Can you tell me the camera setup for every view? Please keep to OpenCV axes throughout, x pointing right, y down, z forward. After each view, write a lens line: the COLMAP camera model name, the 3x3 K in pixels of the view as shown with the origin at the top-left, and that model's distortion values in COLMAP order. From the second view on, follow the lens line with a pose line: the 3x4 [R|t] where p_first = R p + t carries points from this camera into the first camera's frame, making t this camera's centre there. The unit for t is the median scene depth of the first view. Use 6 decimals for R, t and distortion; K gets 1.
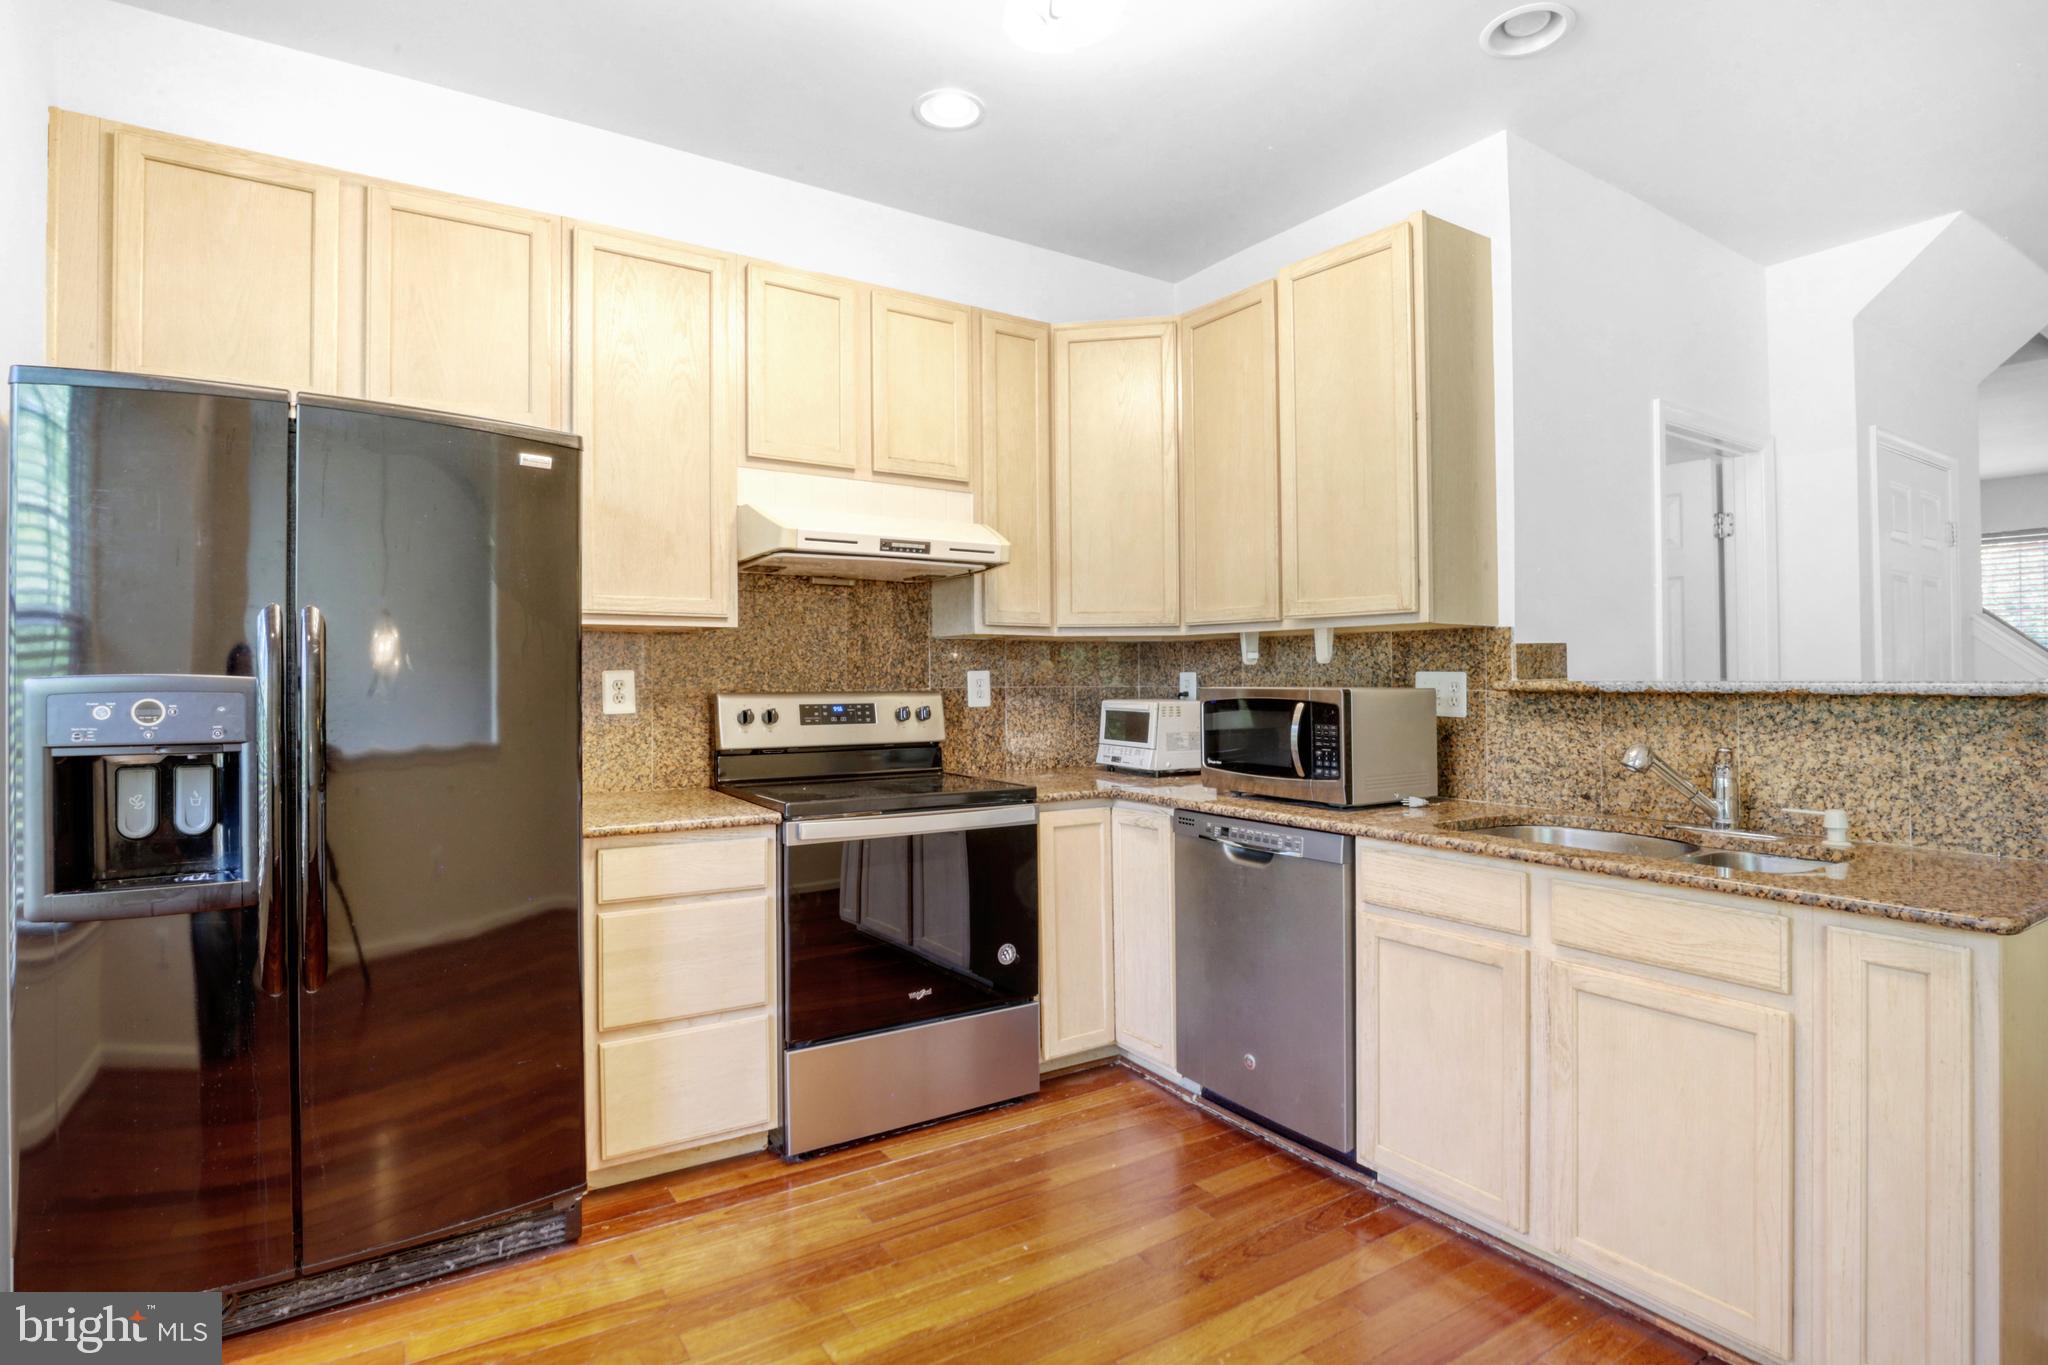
lens RADIAL K [[1046.4, 0, 1022.6], [0, 1046.4, 676.2], [0, 0, 1]] dist [-0.021561, -0.000555]
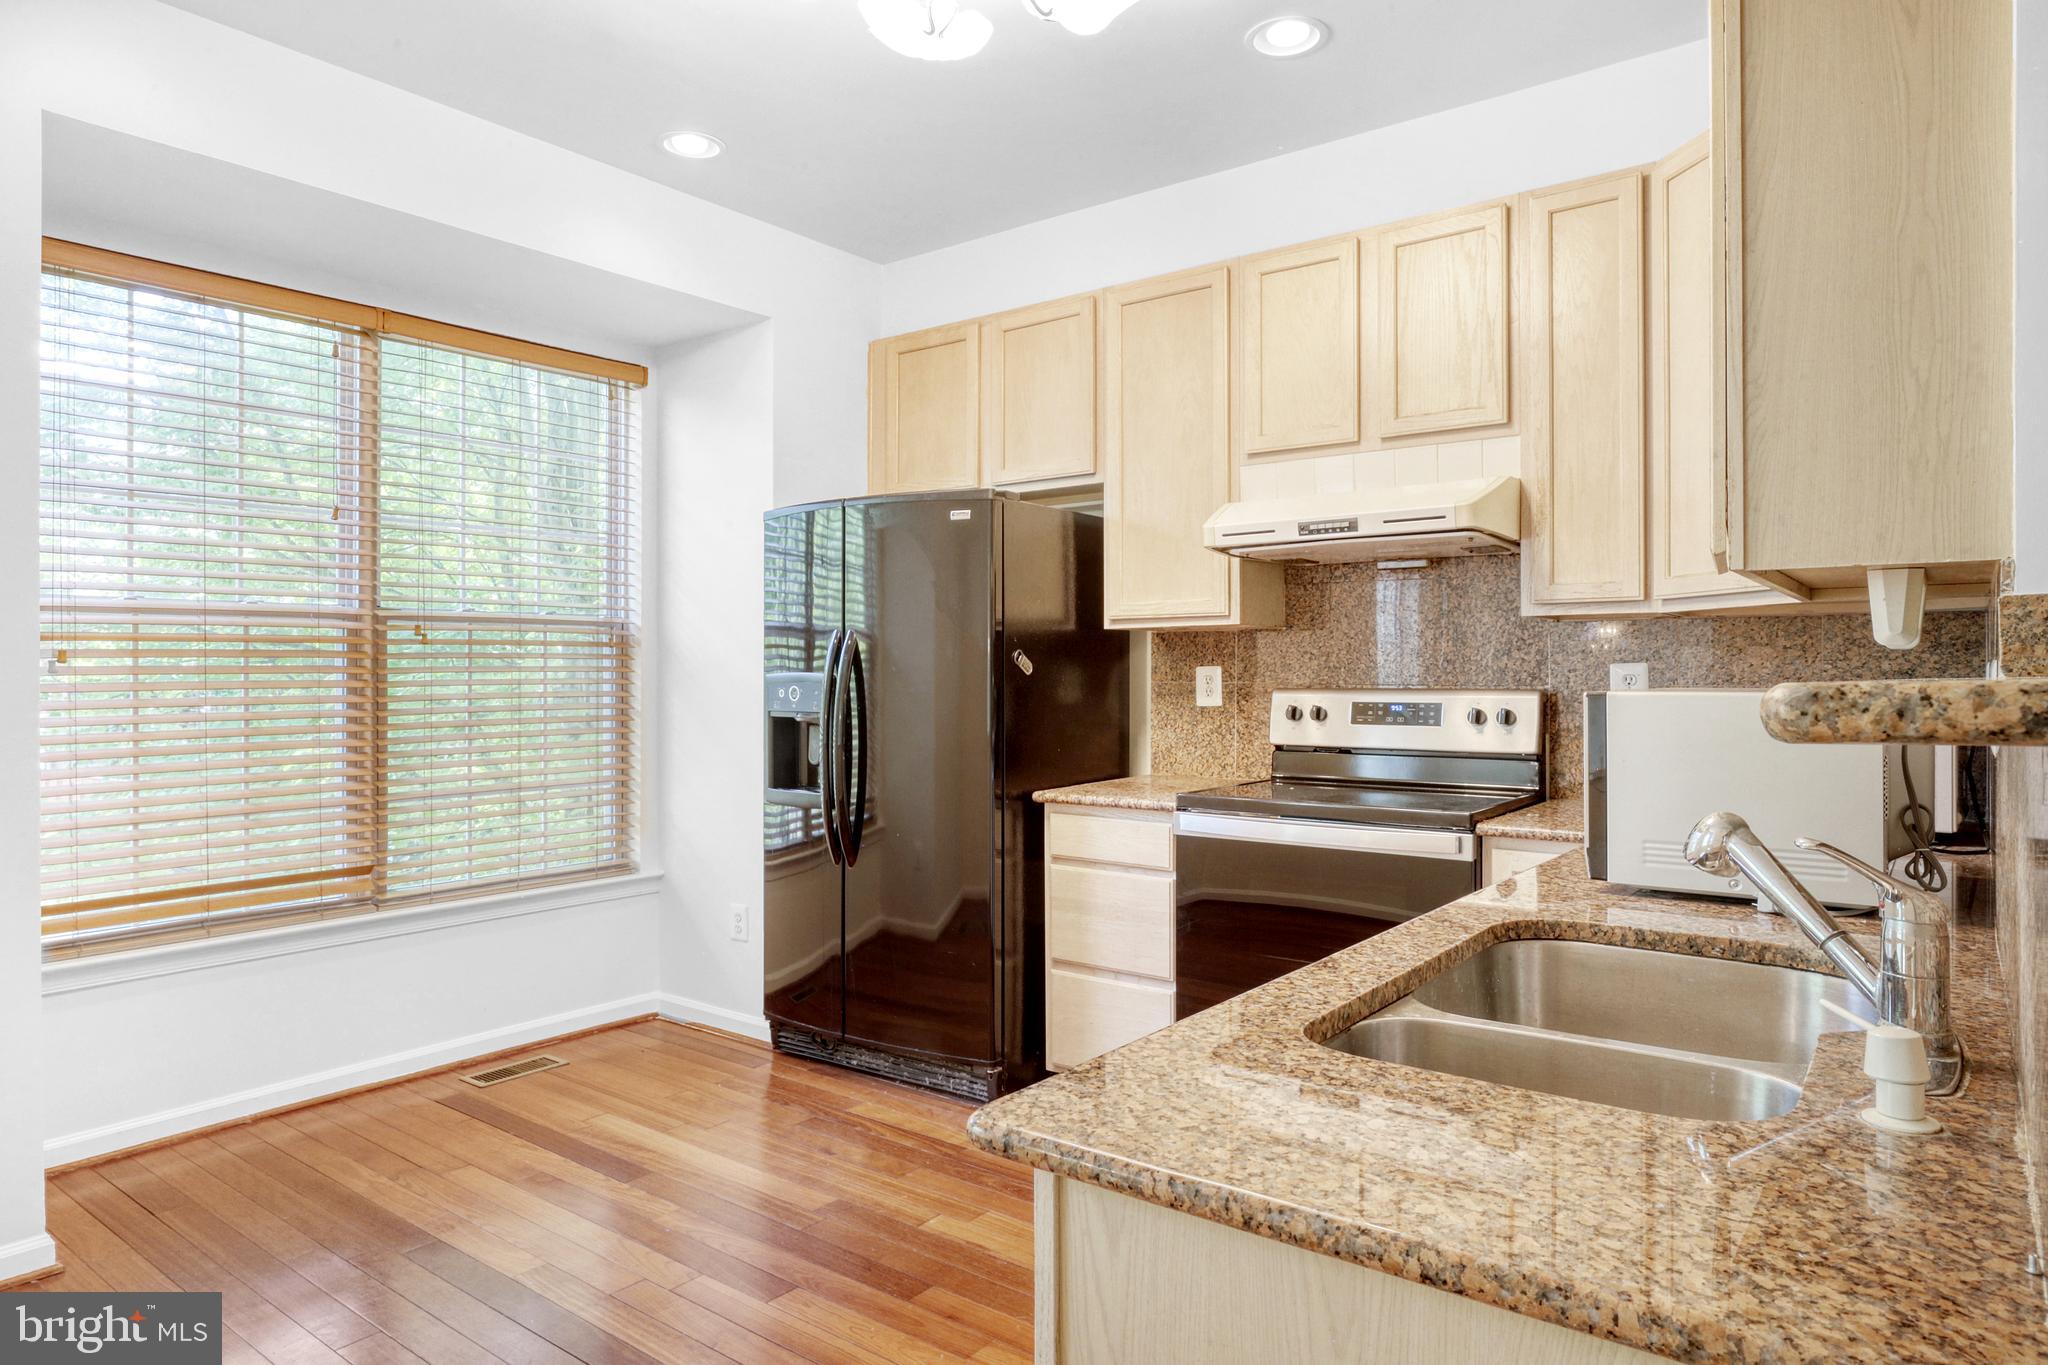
lens RADIAL K [[1245.4, 0, 1024.0], [0, 1245.4, 682.0], [0, 0, 1]] dist [0.001671, 0.000034]
pose [[0.328099, 0.006379, -0.944622, 0.787979], [0.004947, 0.999952, 0.008470, -0.001401], [0.944630, -0.007452, 0.328052, 0.389179]]
